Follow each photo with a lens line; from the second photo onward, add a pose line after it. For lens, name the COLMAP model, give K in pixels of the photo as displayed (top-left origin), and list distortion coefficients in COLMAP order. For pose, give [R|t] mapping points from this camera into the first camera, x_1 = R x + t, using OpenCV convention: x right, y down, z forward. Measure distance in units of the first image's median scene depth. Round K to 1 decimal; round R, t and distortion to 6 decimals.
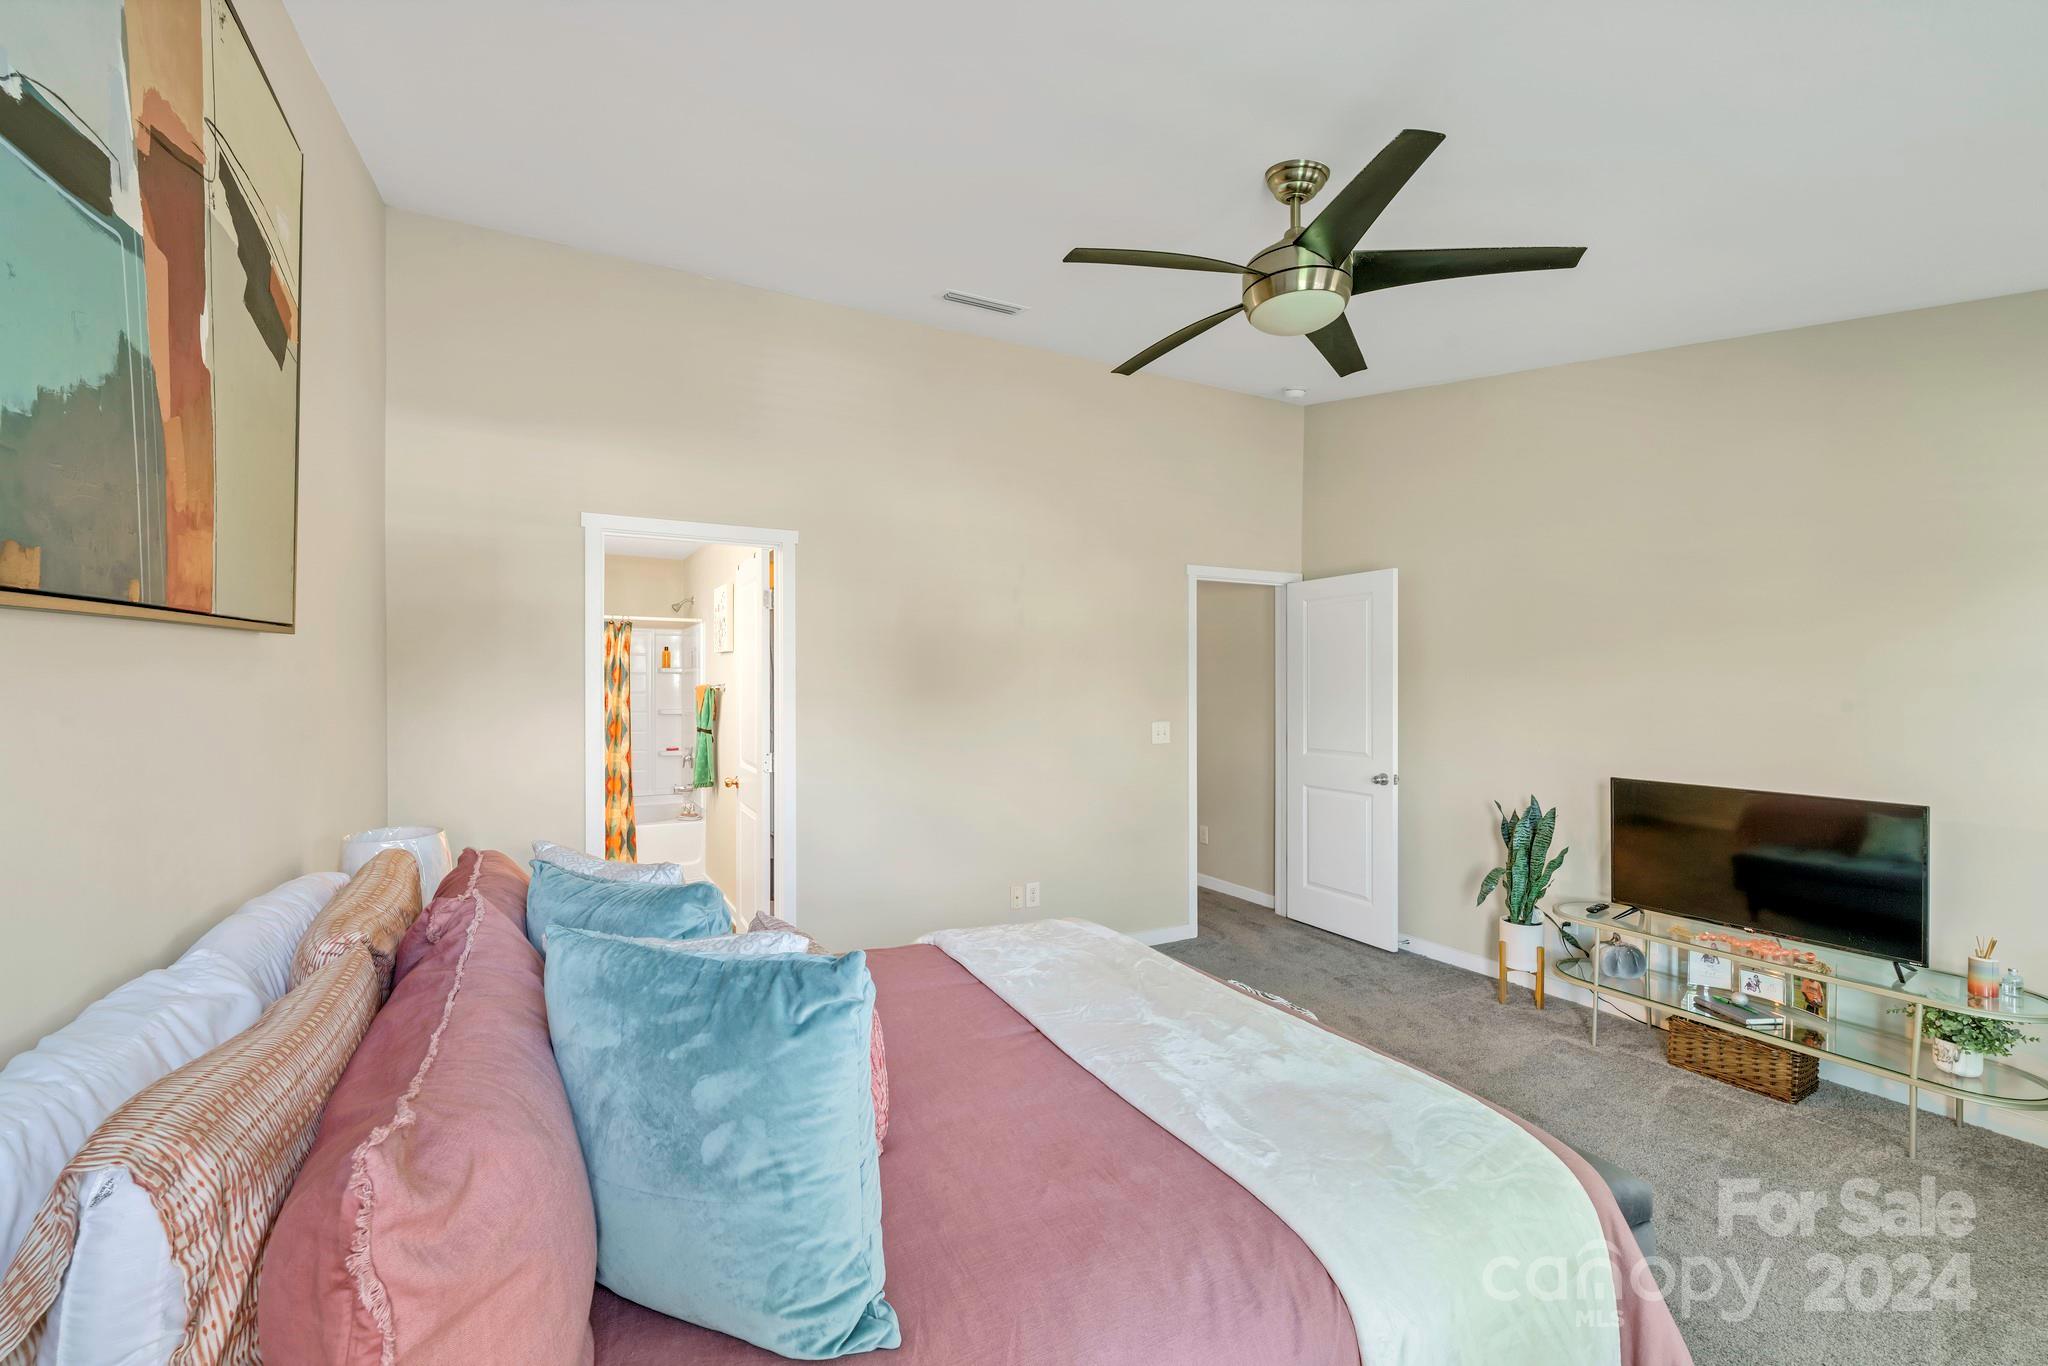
lens RADIAL K [[839.8, 0, 1030.6], [0, 839.8, 689.4], [0, 0, 1]] dist [-0.001042, -0.000150]
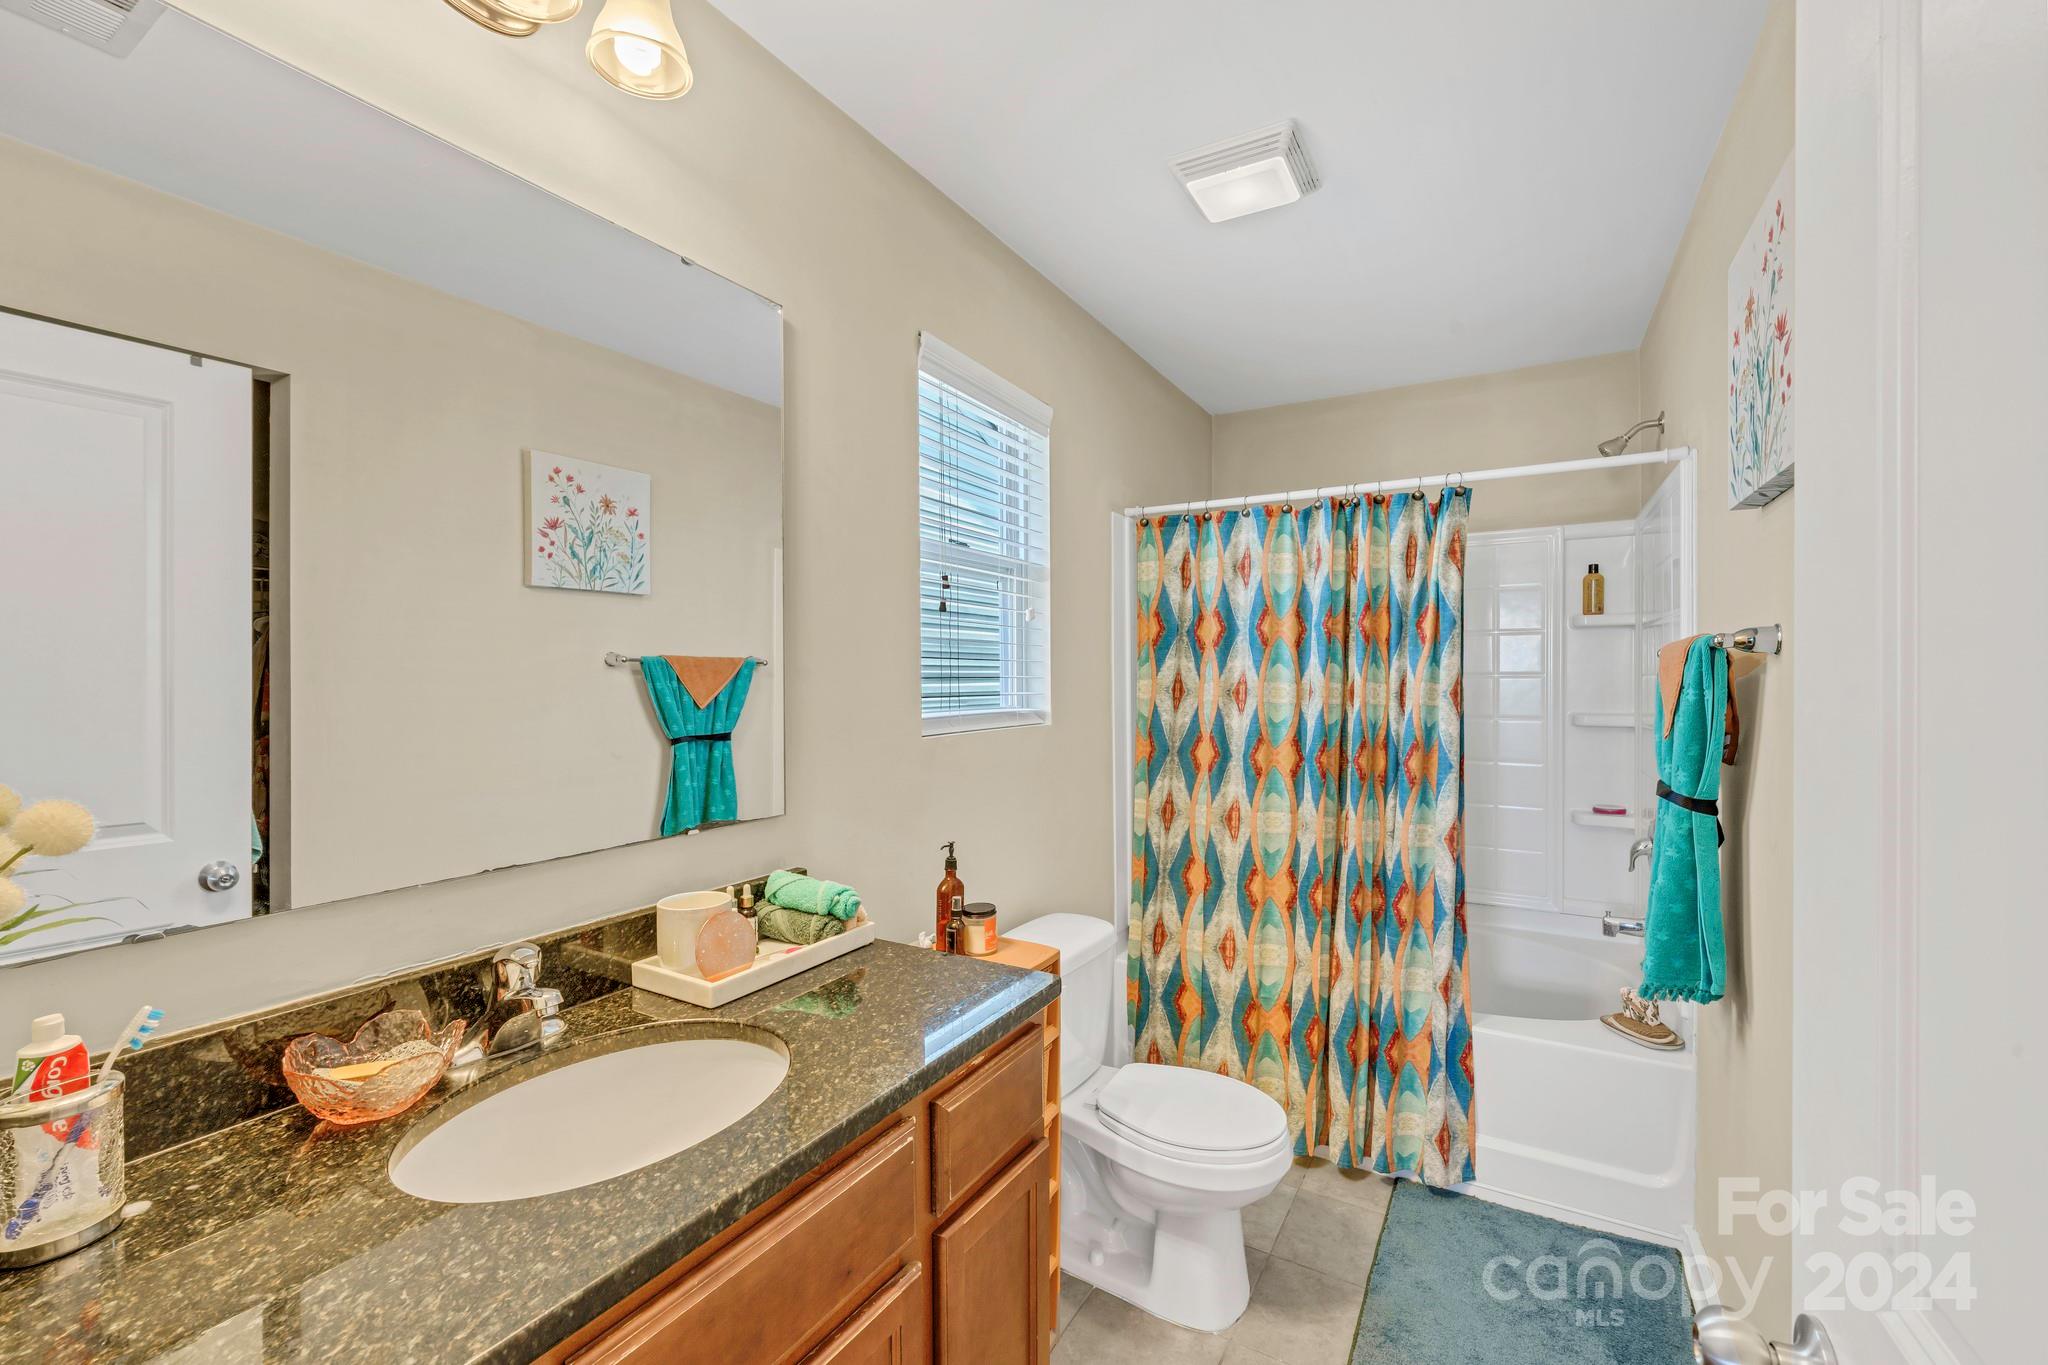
lens RADIAL K [[839.8, 0, 1030.6], [0, 839.8, 688.9], [0, 0, 1]] dist [-0.001042, -0.000150]
pose [[0.492193, 0.006606, -0.870461, -0.241925], [0.001436, 0.999964, 0.008401, 0.008987], [0.870485, -0.005385, 0.492166, 0.643707]]
